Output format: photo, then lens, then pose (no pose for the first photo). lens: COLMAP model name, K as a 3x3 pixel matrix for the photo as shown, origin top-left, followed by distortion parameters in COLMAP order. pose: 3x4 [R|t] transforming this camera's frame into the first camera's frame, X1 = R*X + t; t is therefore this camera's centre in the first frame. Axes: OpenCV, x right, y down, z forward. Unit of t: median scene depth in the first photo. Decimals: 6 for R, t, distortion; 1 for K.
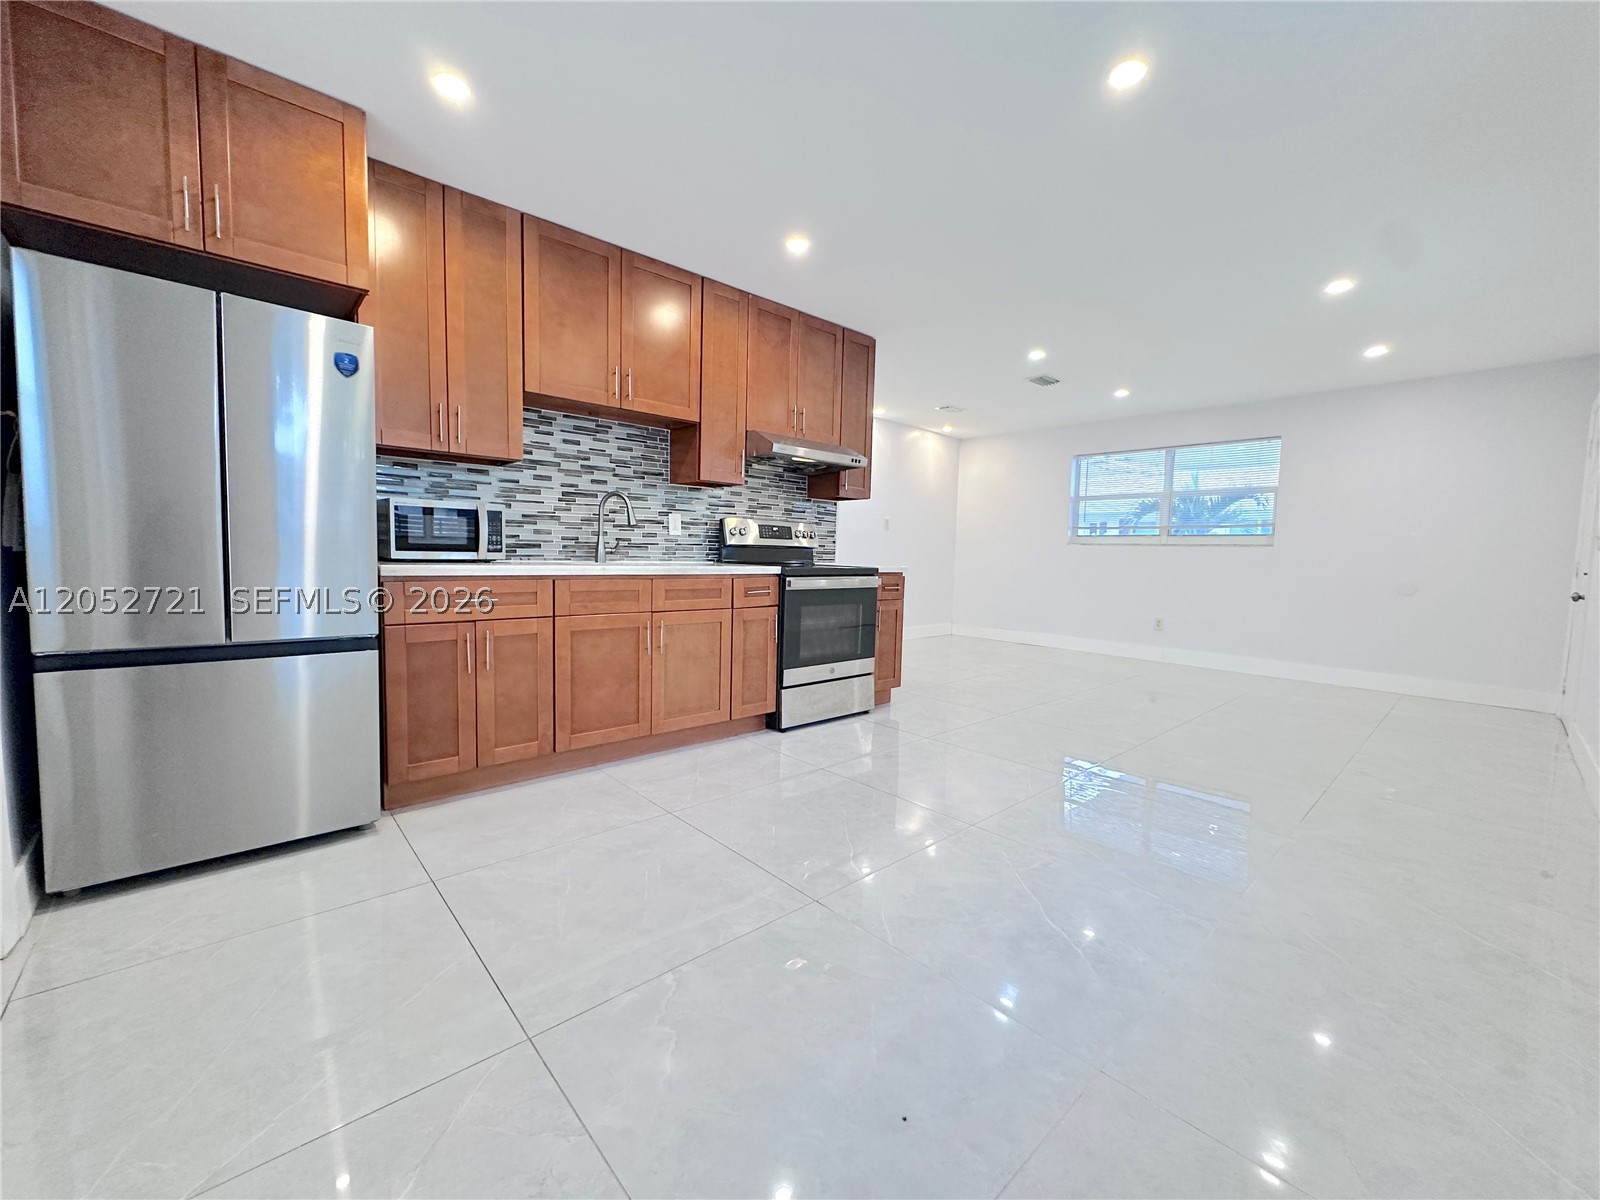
lens RADIAL K [[640.4, 0, 800.4], [0, 640.4, 598.6], [0, 0, 1]] dist [-0.000692, -0.000033]
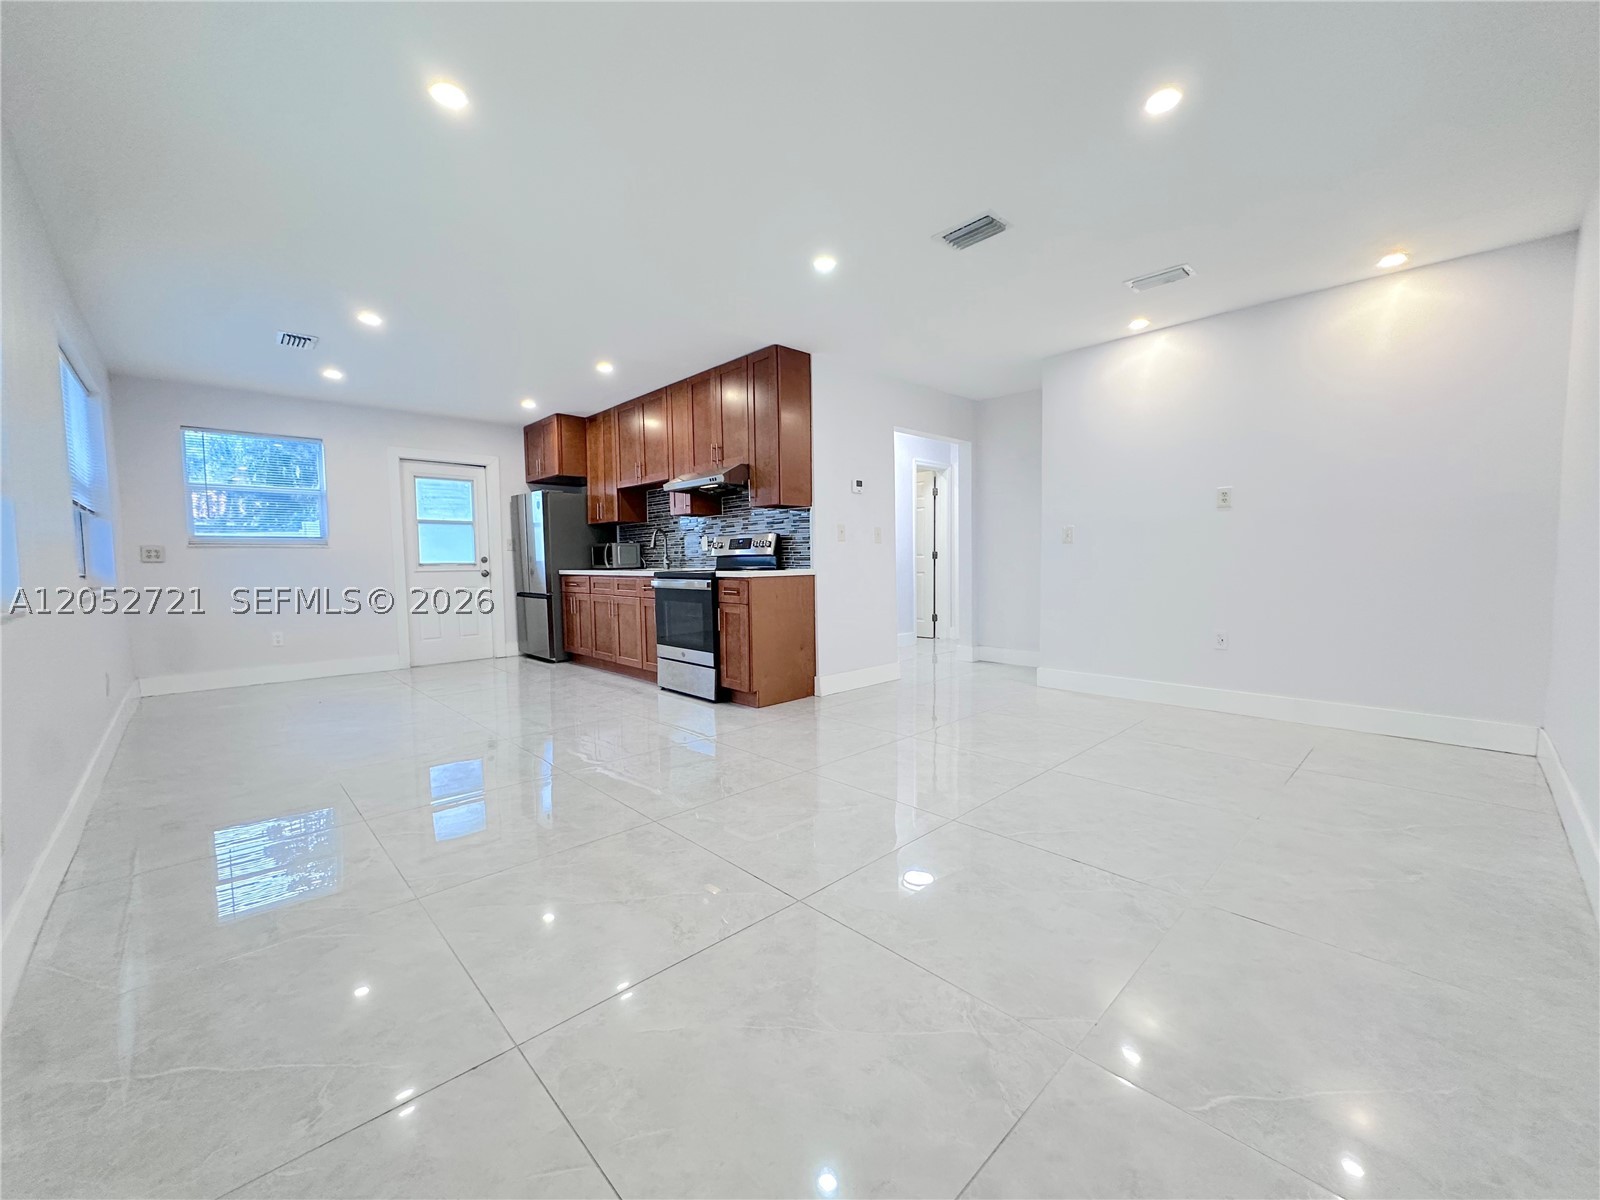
lens RADIAL K [[640.4, 0, 801.2], [0, 640.4, 599.7], [0, 0, 1]] dist [-0.000692, -0.000033]
pose [[0.029359, 0.042697, -0.998657, 1.228539], [-0.057566, 0.997501, 0.040955, -0.055673], [0.997910, 0.056287, 0.031743, 1.116476]]
